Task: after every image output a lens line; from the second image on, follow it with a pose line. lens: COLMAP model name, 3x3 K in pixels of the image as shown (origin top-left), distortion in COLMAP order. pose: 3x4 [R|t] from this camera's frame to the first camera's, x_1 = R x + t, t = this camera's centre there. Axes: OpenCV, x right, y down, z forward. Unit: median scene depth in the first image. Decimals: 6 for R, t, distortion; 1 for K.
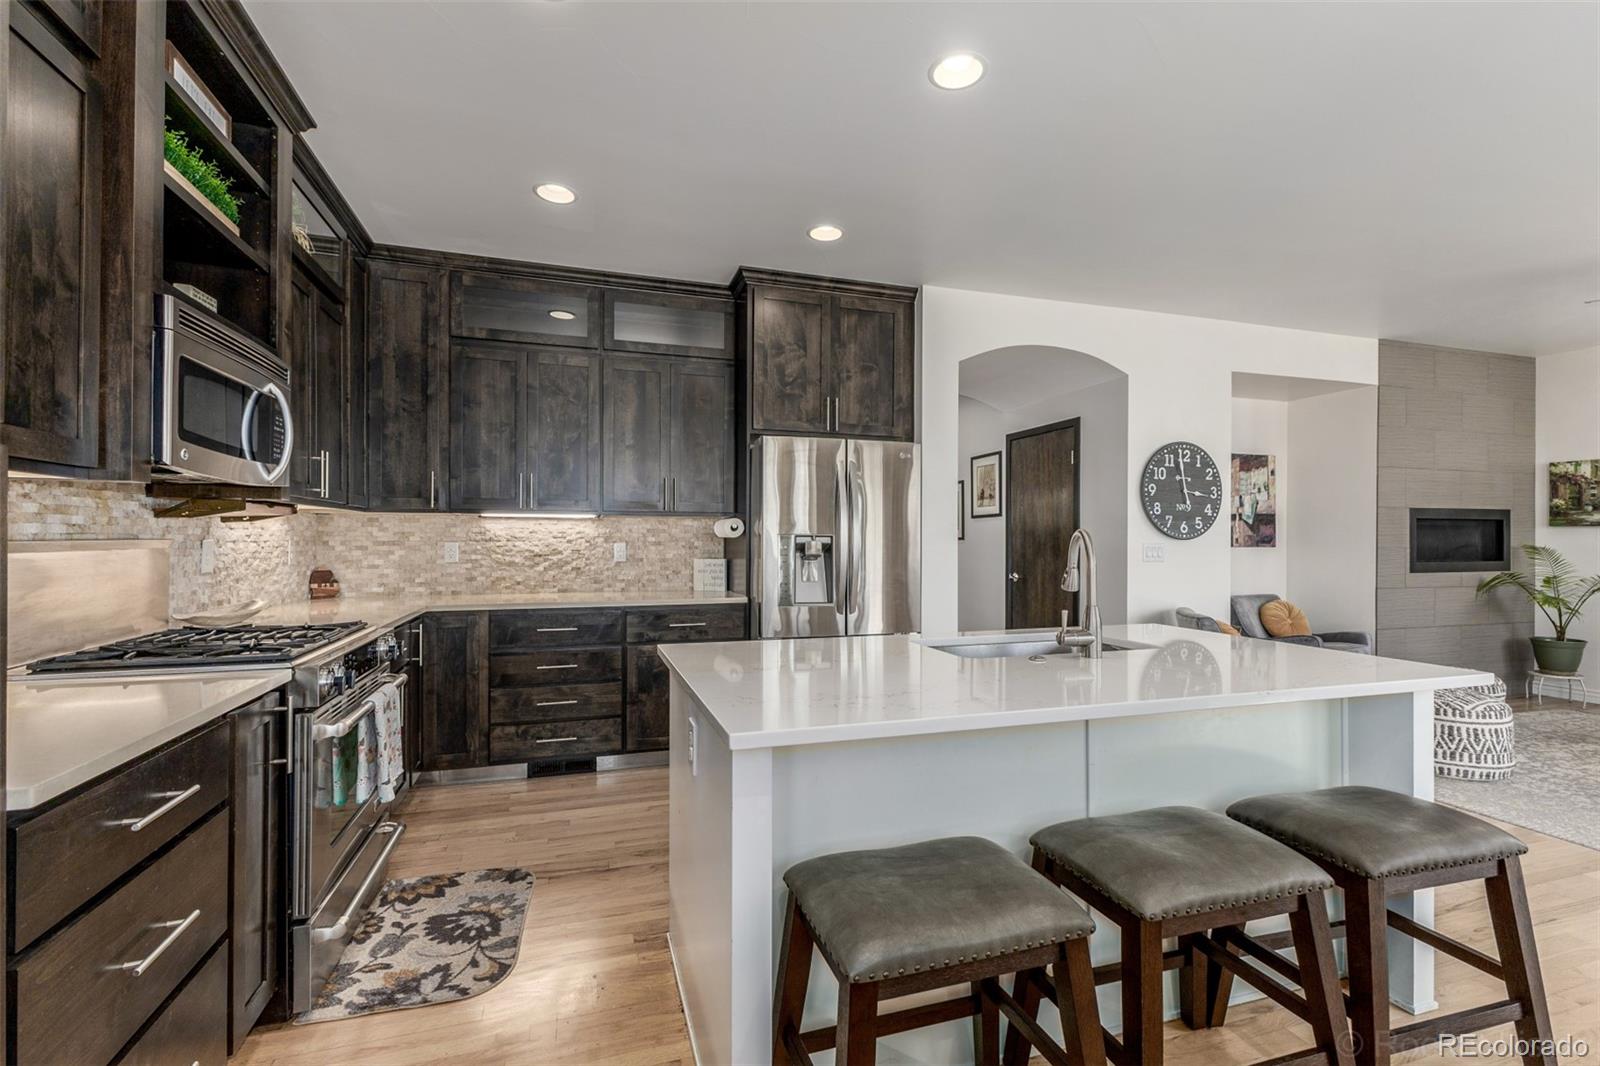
lens RADIAL K [[707.0, 0, 790.8], [0, 707.0, 534.1], [0, 0, 1]] dist [0.015749, -0.004450]
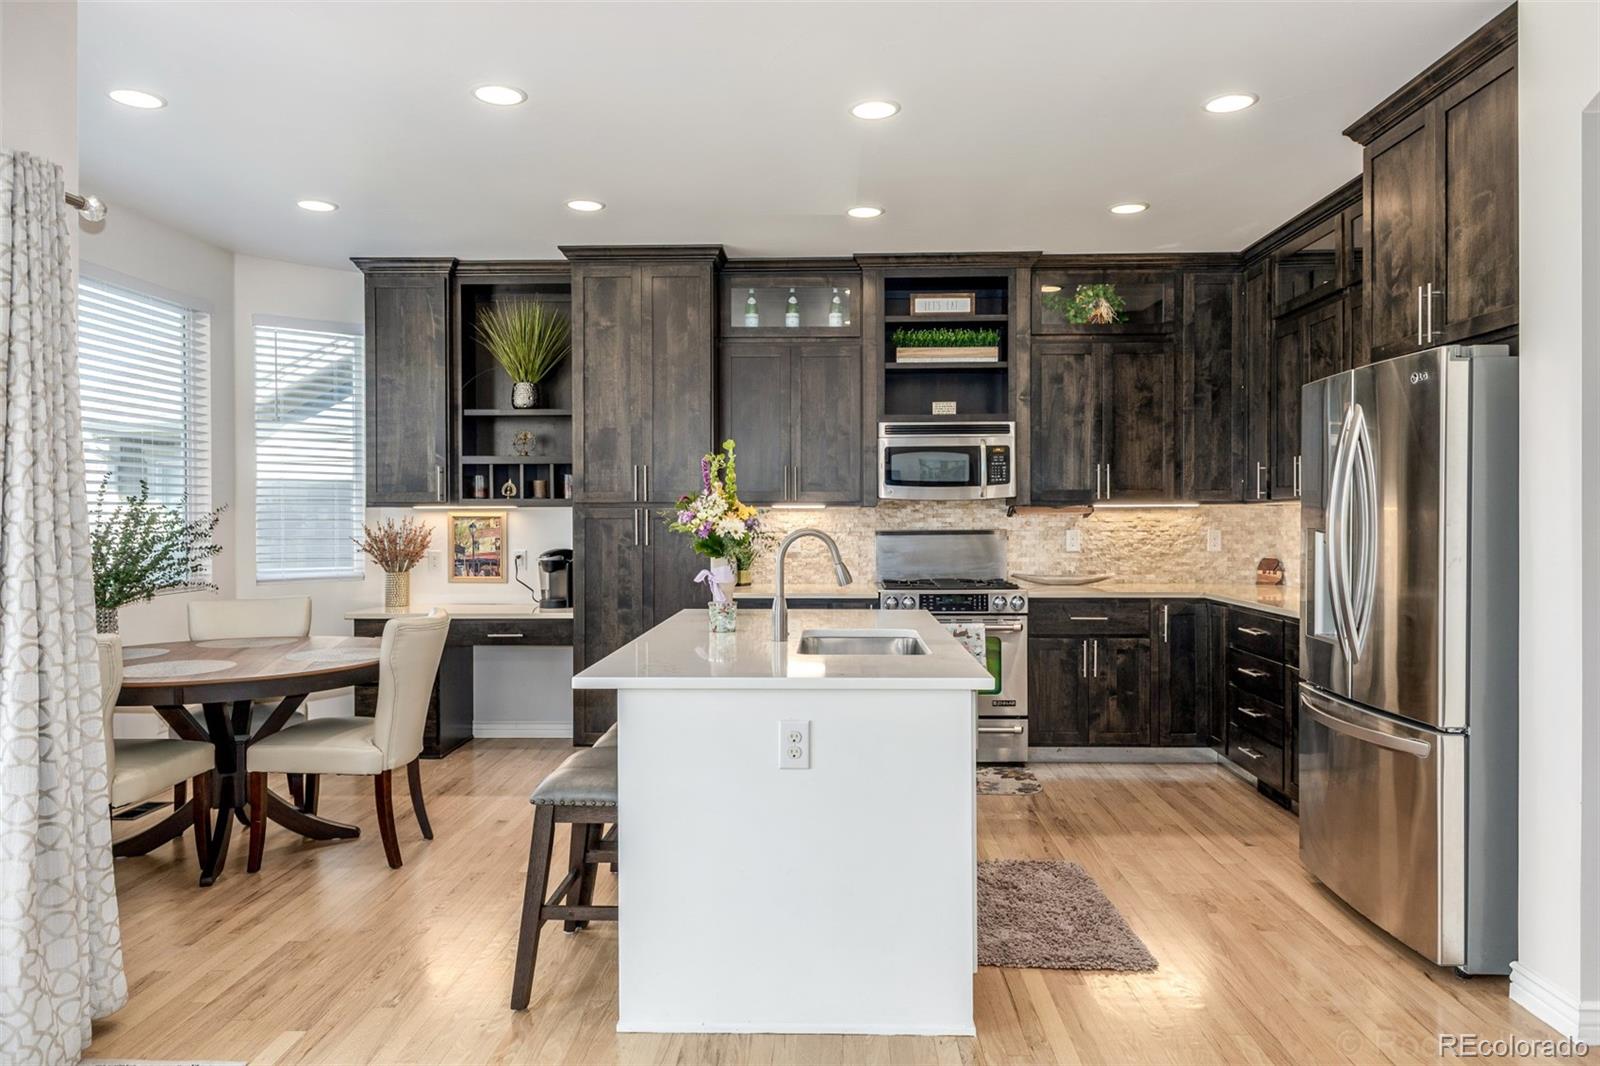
lens RADIAL K [[1043.4, 0, 791.8], [0, 1043.4, 520.8], [0, 0, 1]] dist [0.013724, -0.013346]
pose [[-0.348285, 0.002319, -0.937386, 0.900367], [0.008455, 0.999964, -0.000668, -0.009116], [0.937351, -0.008158, -0.348292, 0.733533]]
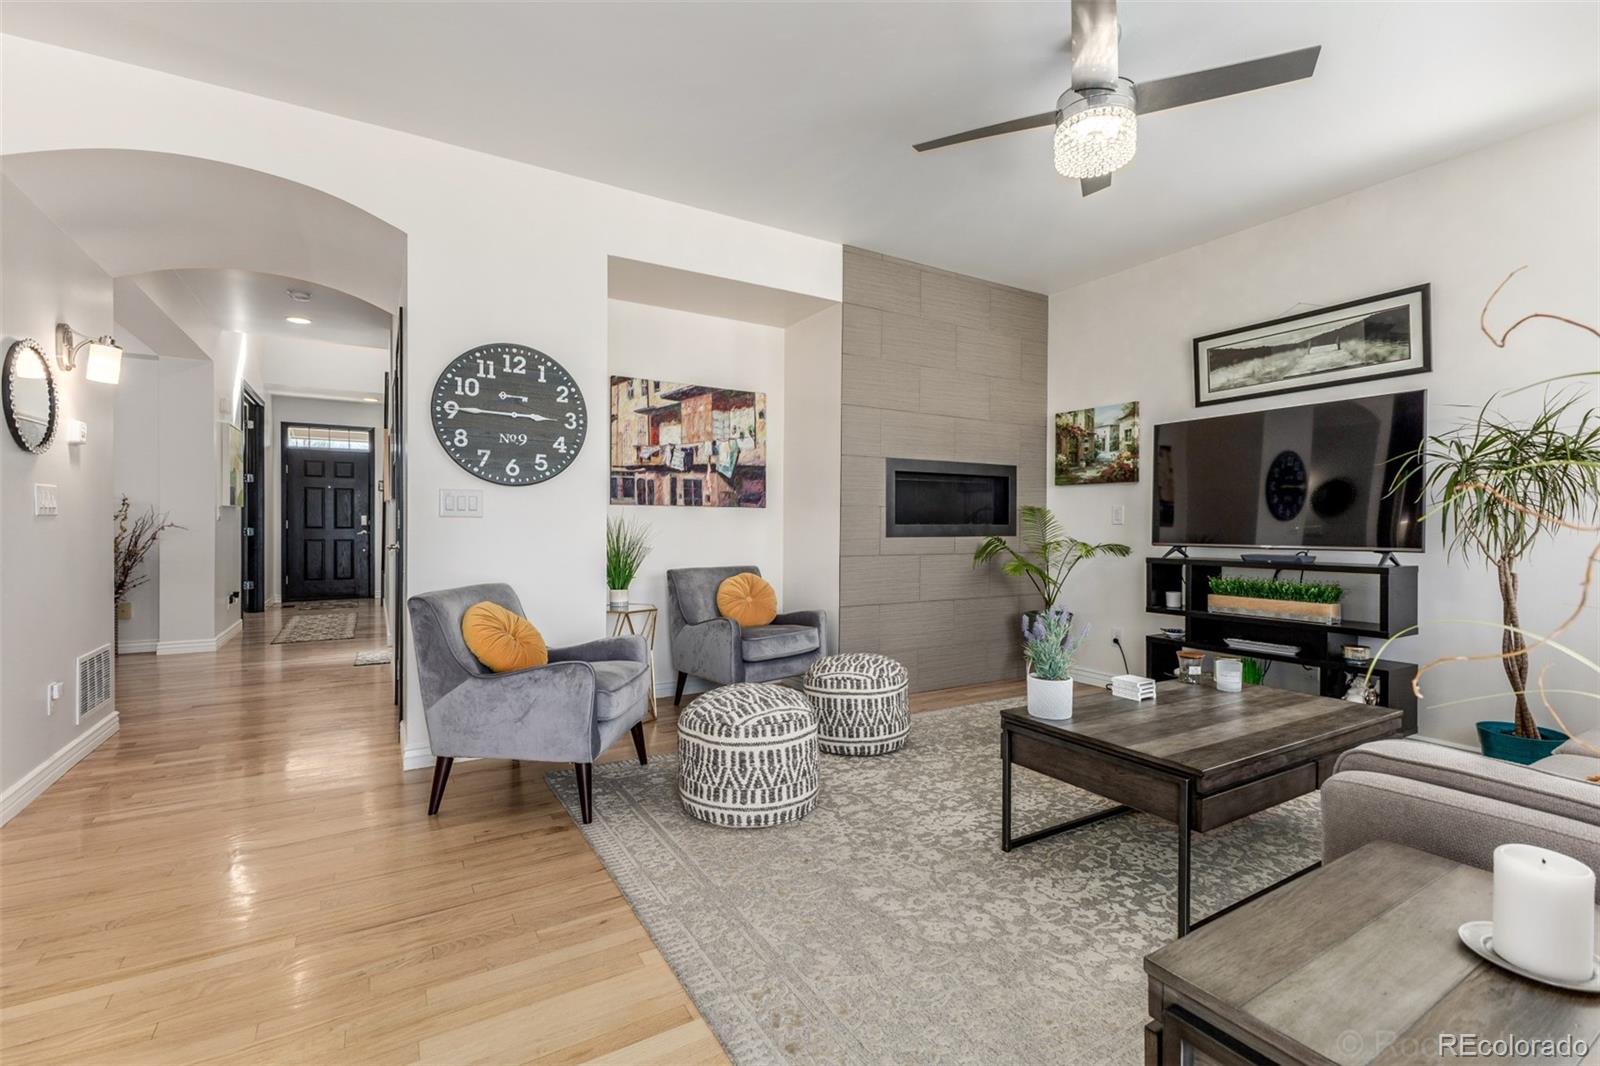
lens RADIAL K [[707.0, 0, 811.8], [0, 707.0, 522.9], [0, 0, 1]] dist [0.015749, -0.004450]
pose [[0.972415, 0.003489, 0.233231, 0.684543], [-0.004209, 0.999988, 0.002590, 0.041867], [-0.233219, -0.003501, 0.972418, 0.264193]]
